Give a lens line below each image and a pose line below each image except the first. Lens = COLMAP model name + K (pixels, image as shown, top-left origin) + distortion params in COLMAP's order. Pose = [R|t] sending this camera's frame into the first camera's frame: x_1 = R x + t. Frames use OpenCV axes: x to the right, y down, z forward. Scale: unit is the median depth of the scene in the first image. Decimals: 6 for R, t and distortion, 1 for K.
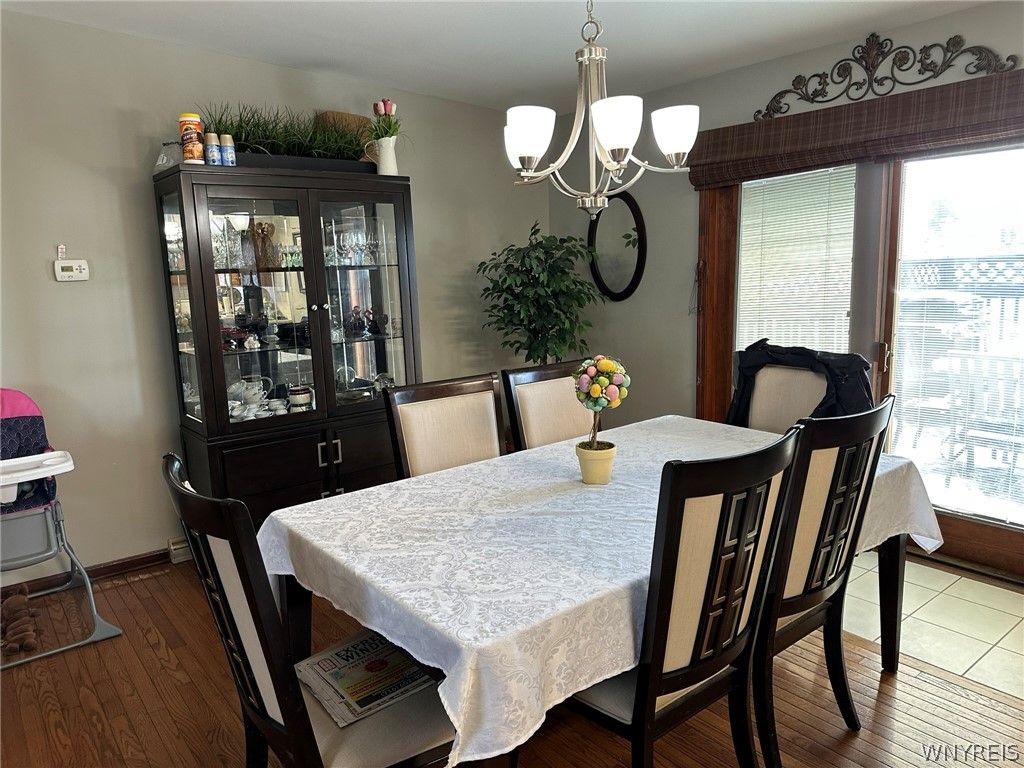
lens RADIAL K [[722.7, 0, 512.0], [0, 722.7, 384.0], [0, 0, 1]] dist [0.001938, -0.003906]
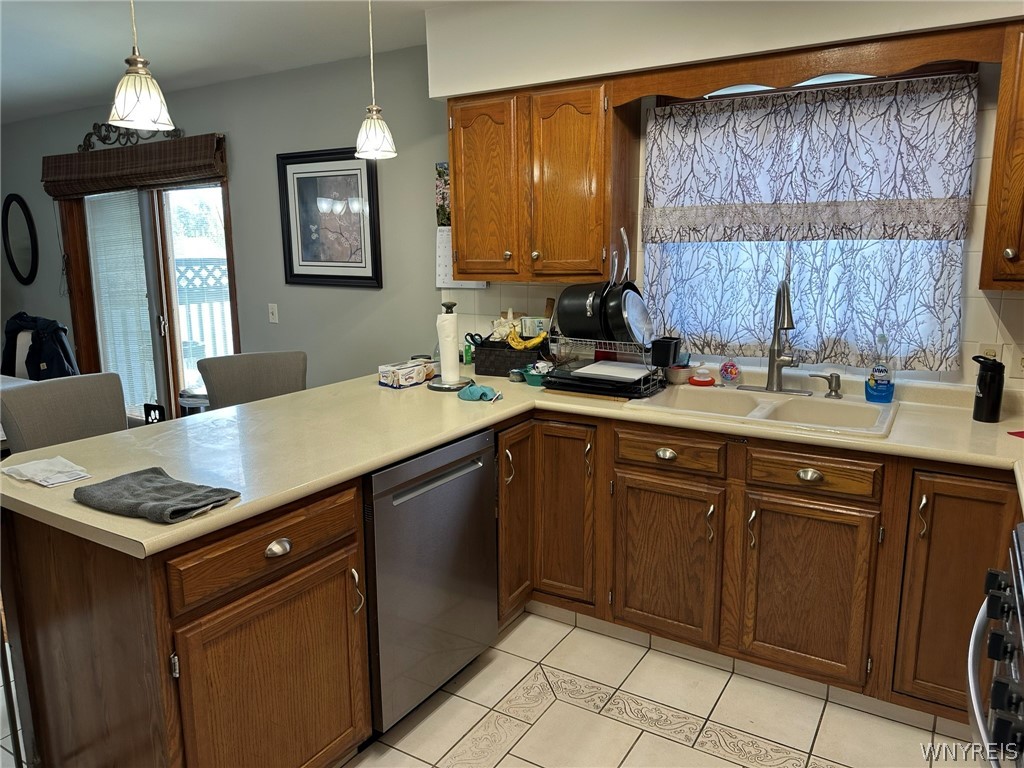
lens RADIAL K [[722.7, 0, 512.0], [0, 722.7, 384.0], [0, 0, 1]] dist [0.001938, -0.003906]
pose [[0.939220, -0.041138, 0.340841, 0.686281], [0.033512, 0.999039, 0.028236, 0.062077], [-0.341675, -0.015097, 0.939697, -0.604280]]
